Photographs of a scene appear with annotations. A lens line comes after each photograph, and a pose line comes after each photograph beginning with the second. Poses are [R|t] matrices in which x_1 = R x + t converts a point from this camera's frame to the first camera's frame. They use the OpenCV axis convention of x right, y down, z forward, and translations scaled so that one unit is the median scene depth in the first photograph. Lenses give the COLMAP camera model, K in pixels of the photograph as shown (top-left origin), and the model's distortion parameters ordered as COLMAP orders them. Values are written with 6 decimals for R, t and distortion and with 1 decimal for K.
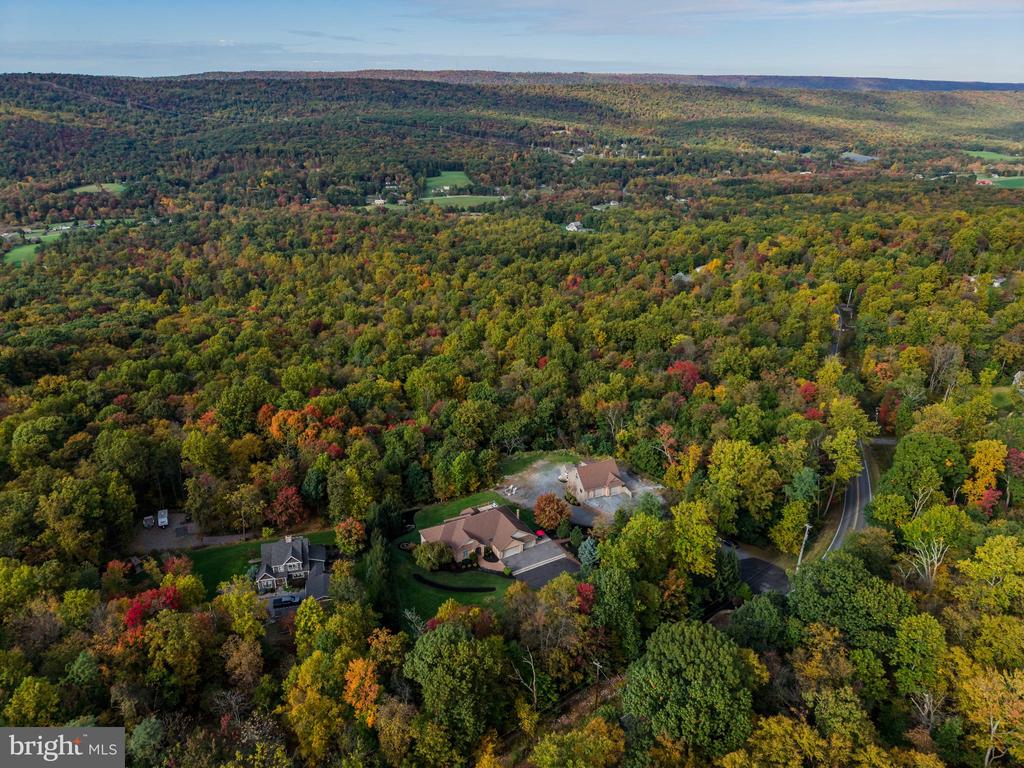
lens RADIAL K [[690.6, 0, 513.1], [0, 690.6, 383.4], [0, 0, 1]] dist [0.021104, -0.020773]
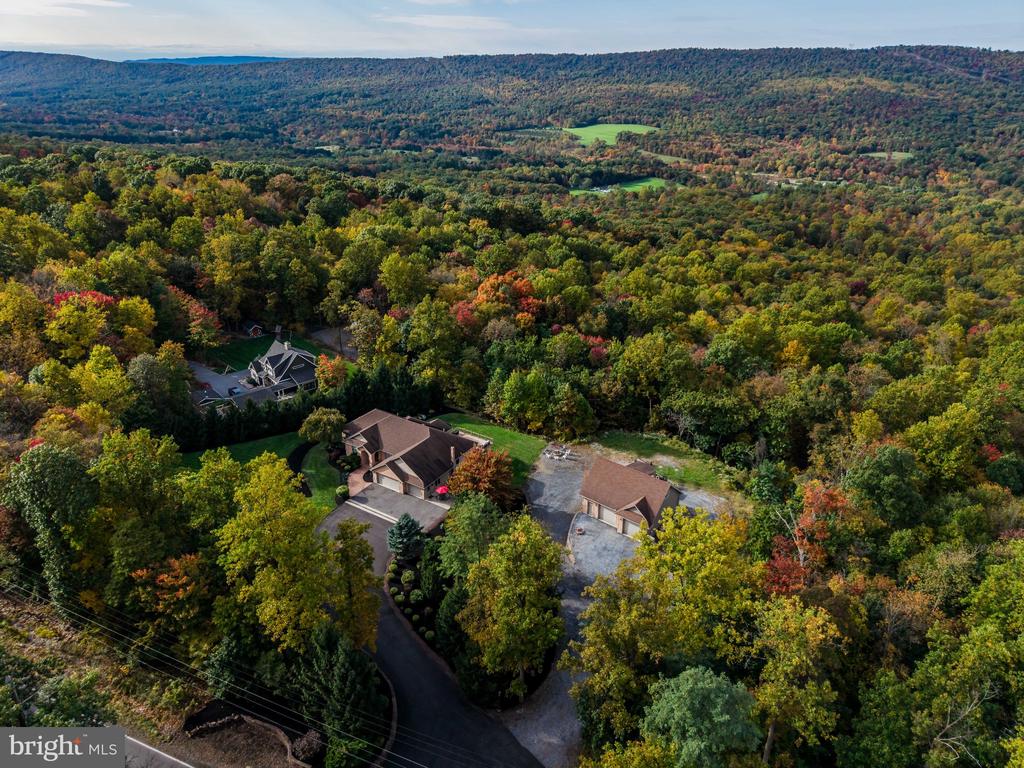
lens RADIAL K [[690.6, 0, 508.6], [0, 690.6, 380.1], [0, 0, 1]] dist [0.021104, -0.020773]
pose [[0.463529, 0.358500, -0.810320, 0.160370], [-0.348862, 0.914474, 0.205020, -0.008368], [0.814516, 0.187657, 0.548952, 0.199482]]
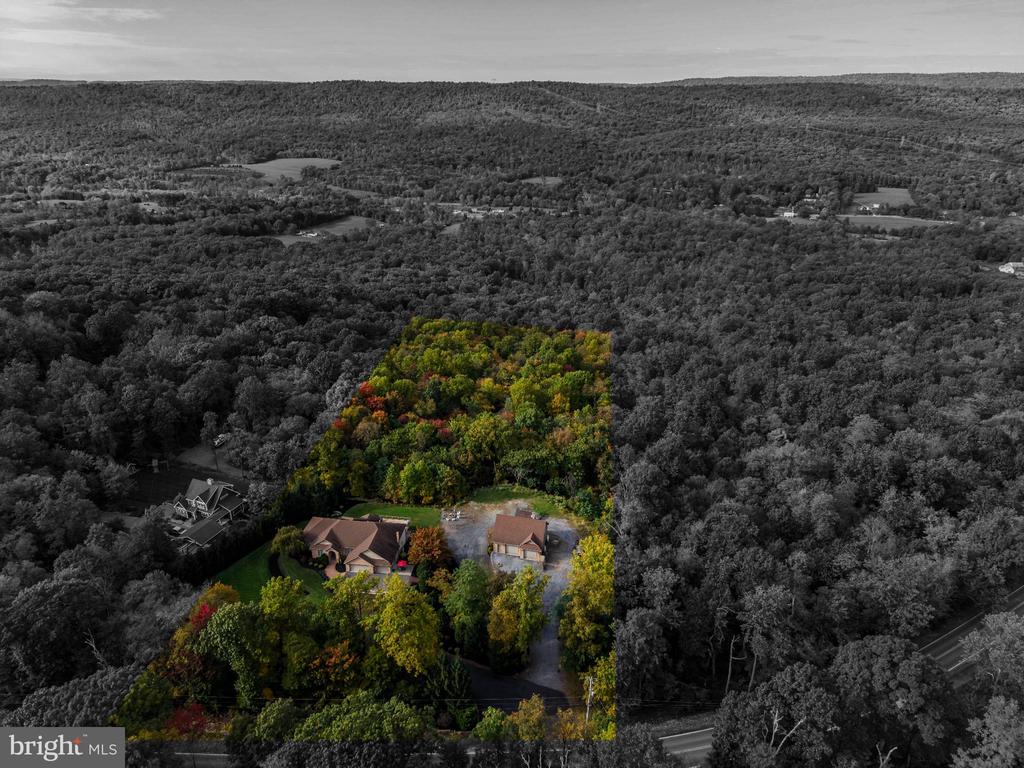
lens RADIAL K [[690.6, 0, 512.0], [0, 690.6, 384.3], [0, 0, 1]] dist [0.021104, -0.020773]
pose [[0.804149, 0.231034, -0.547694, 0.180028], [-0.234327, 0.969975, 0.065114, -0.033246], [0.546292, 0.075978, 0.834141, 0.082846]]
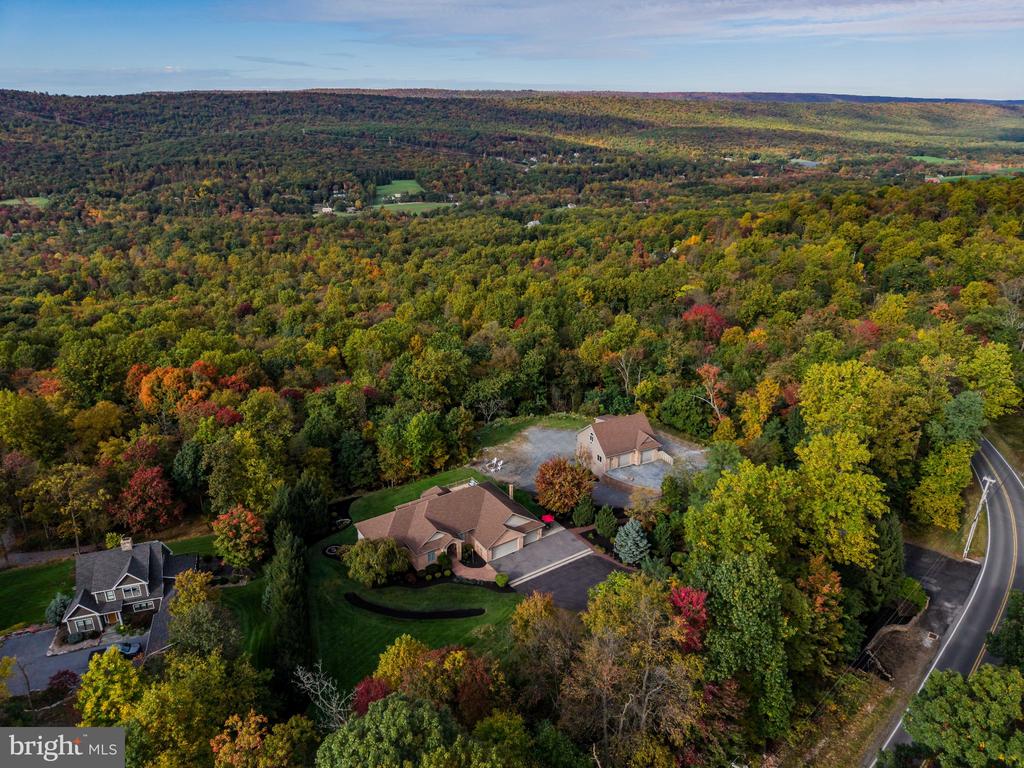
lens RADIAL K [[690.6, 0, 511.1], [0, 690.6, 380.4], [0, 0, 1]] dist [0.021104, -0.020773]
pose [[0.997727, -0.035927, 0.057006, -0.007742], [0.037813, 0.998761, -0.032356, 0.031795], [-0.055773, 0.034438, 0.997849, 0.106104]]
